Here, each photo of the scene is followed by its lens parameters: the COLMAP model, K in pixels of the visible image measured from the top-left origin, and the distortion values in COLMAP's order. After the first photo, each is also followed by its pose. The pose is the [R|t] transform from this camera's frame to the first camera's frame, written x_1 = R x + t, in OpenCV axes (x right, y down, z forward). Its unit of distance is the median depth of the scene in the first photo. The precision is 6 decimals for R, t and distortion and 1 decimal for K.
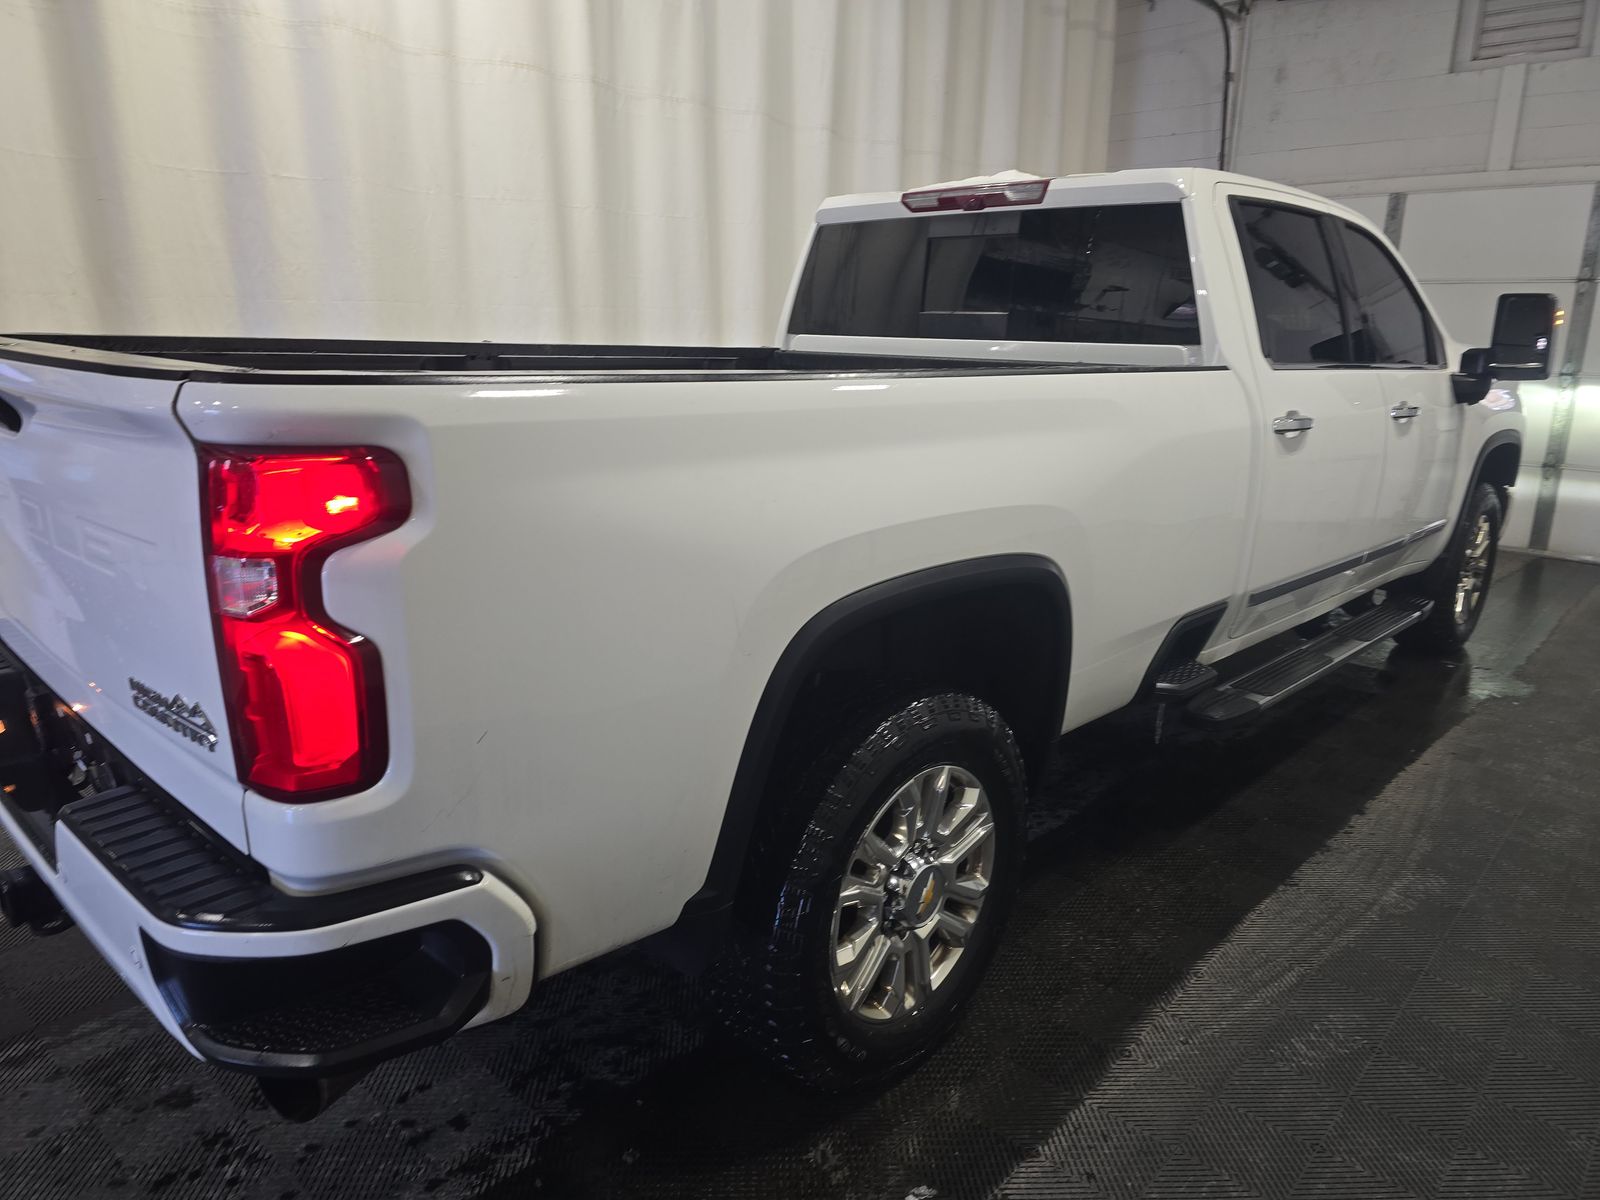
lens RADIAL K [[1057.7, 0, 800.3], [0, 1057.7, 638.0], [0, 0, 1]] dist [0.054105, -0.045092]
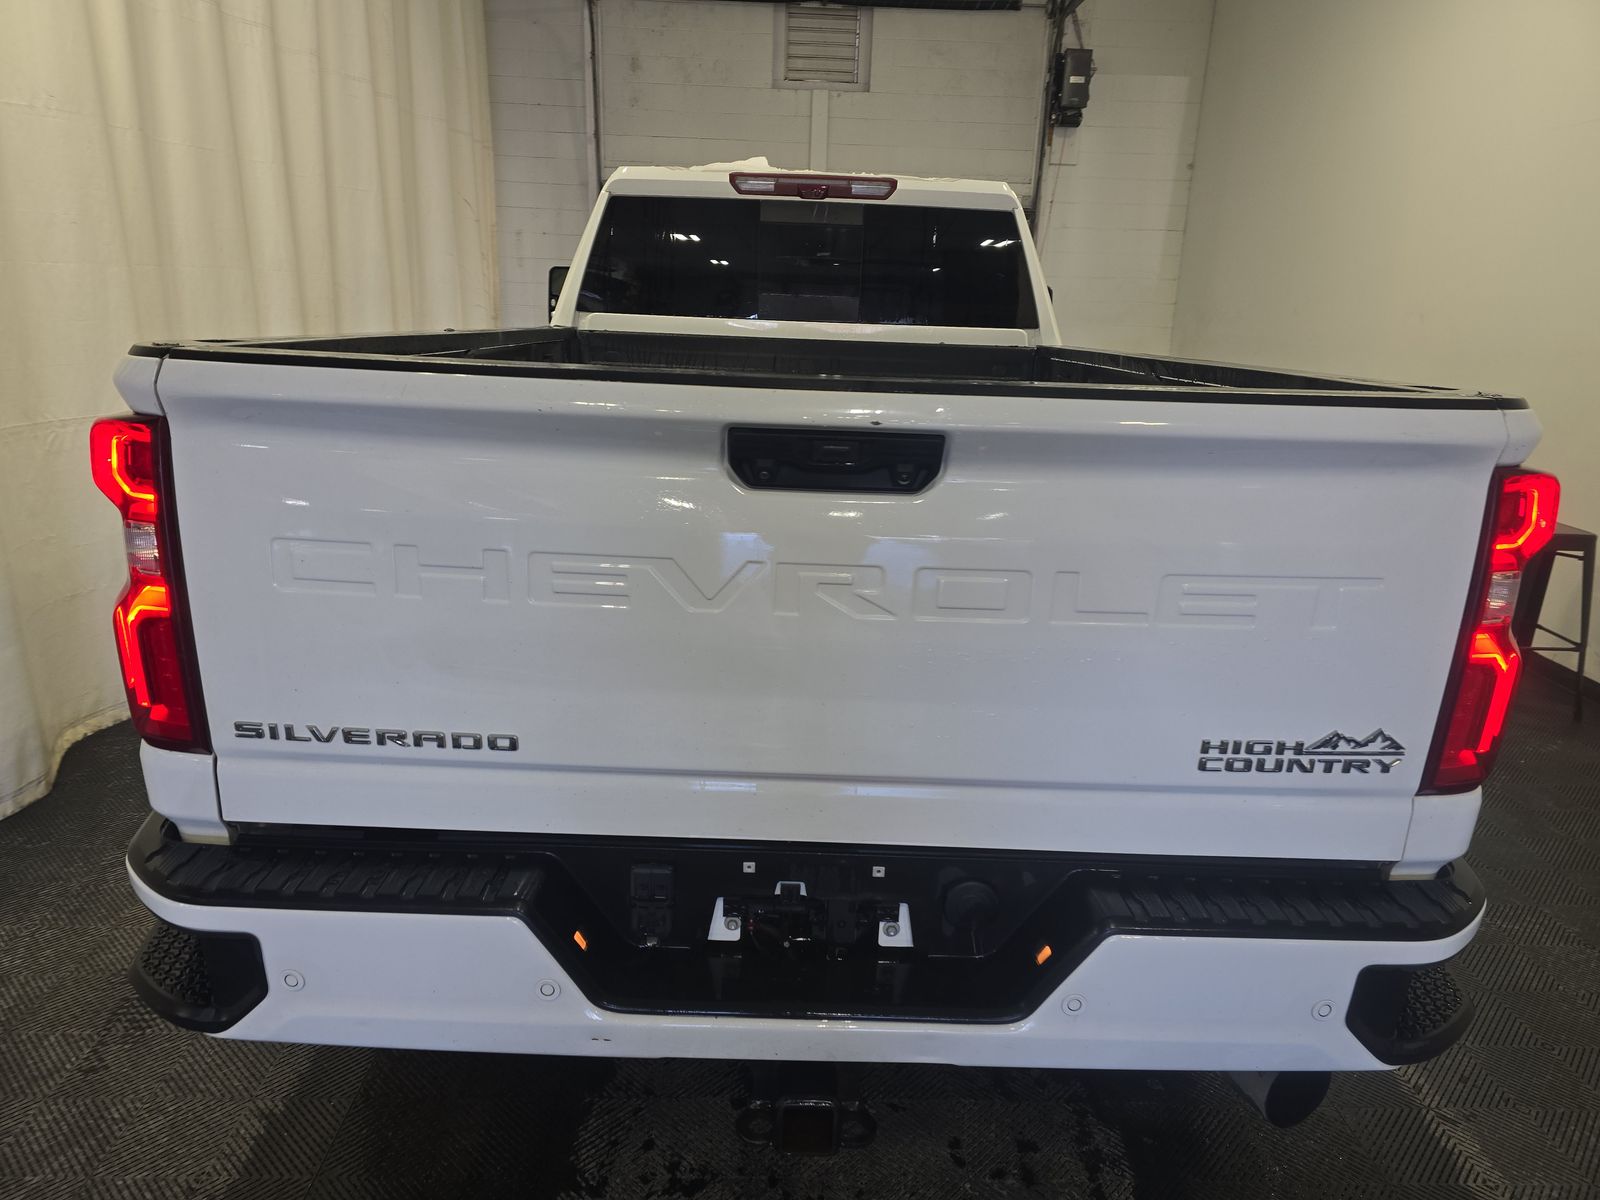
lens RADIAL K [[1057.7, 0, 800.3], [0, 1057.7, 638.0], [0, 0, 1]] dist [0.054105, -0.045092]
pose [[0.718415, -0.202355, 0.665532, -0.567580], [0.177465, 0.978411, 0.105920, -0.077758], [-0.672597, 0.042015, 0.738815, 0.214793]]
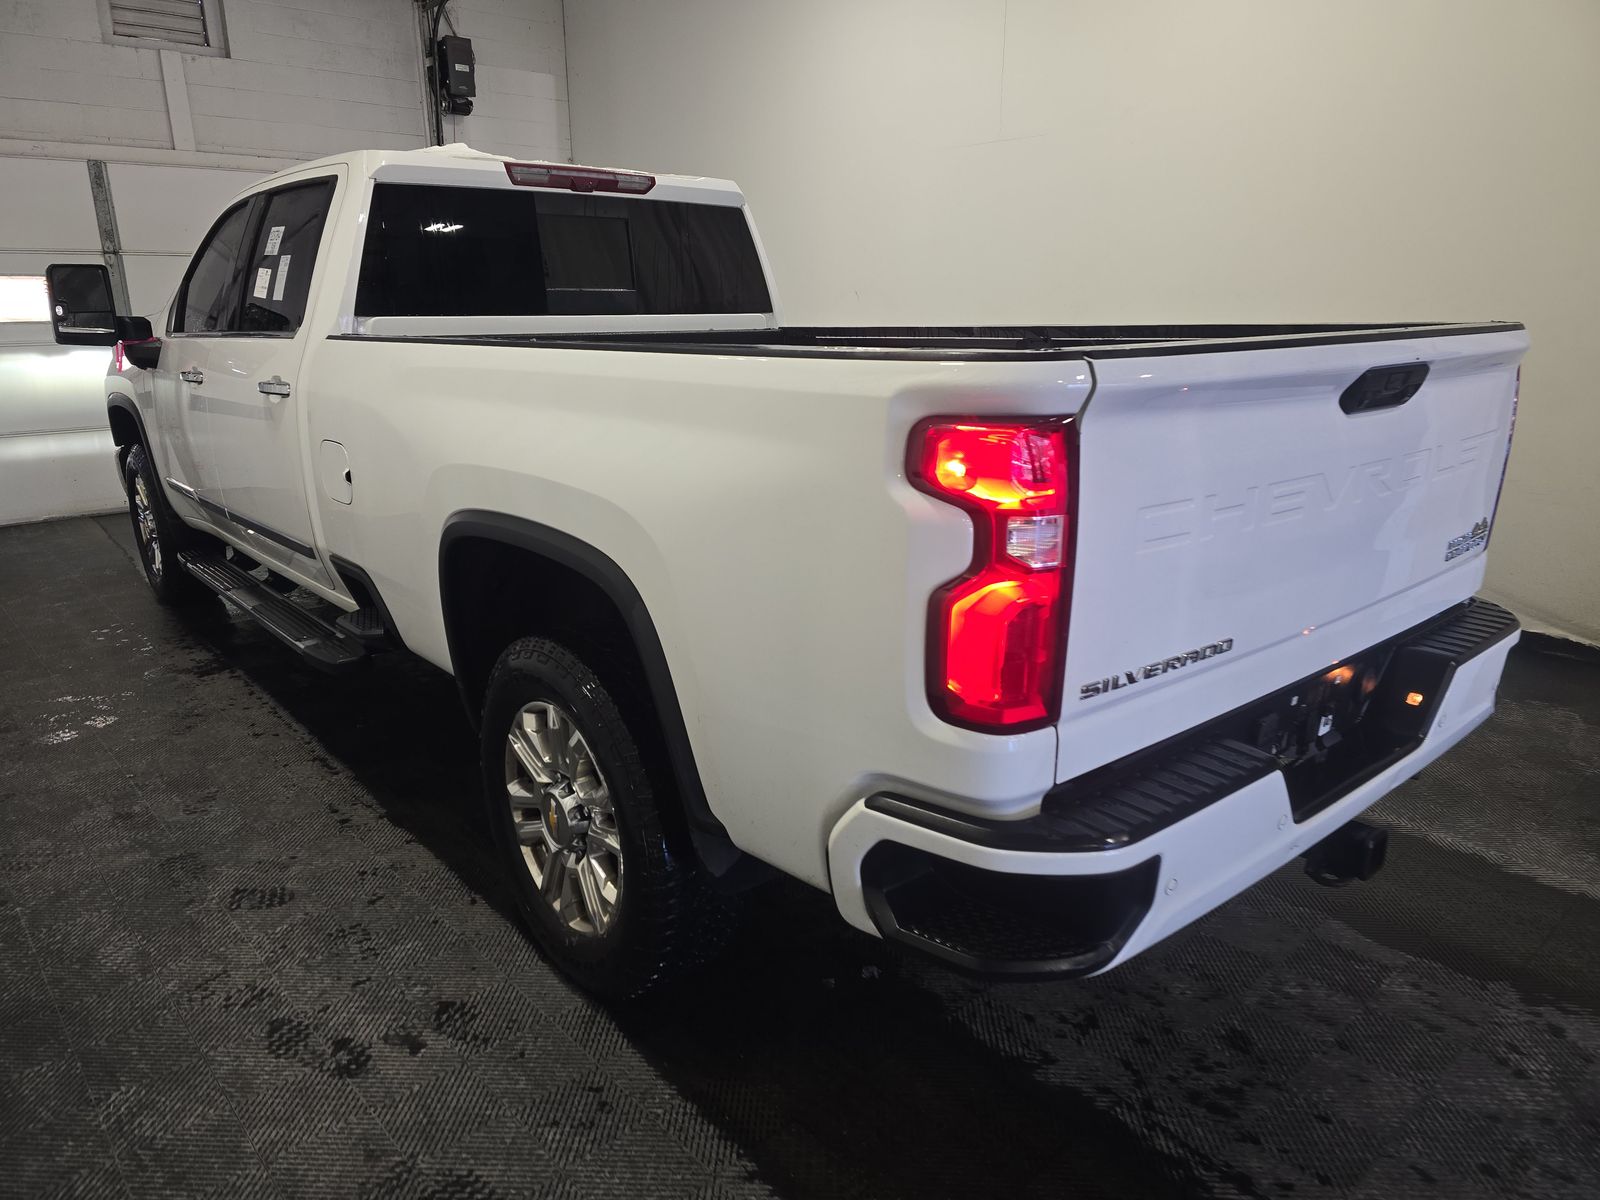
lens RADIAL K [[1057.7, 0, 800.3], [0, 1057.7, 638.0], [0, 0, 1]] dist [0.054105, -0.045092]
pose [[0.104060, -0.318355, 0.942243, -0.843595], [0.292030, 0.915407, 0.277036, -0.200330], [-0.950731, 0.246335, 0.188226, 0.623859]]
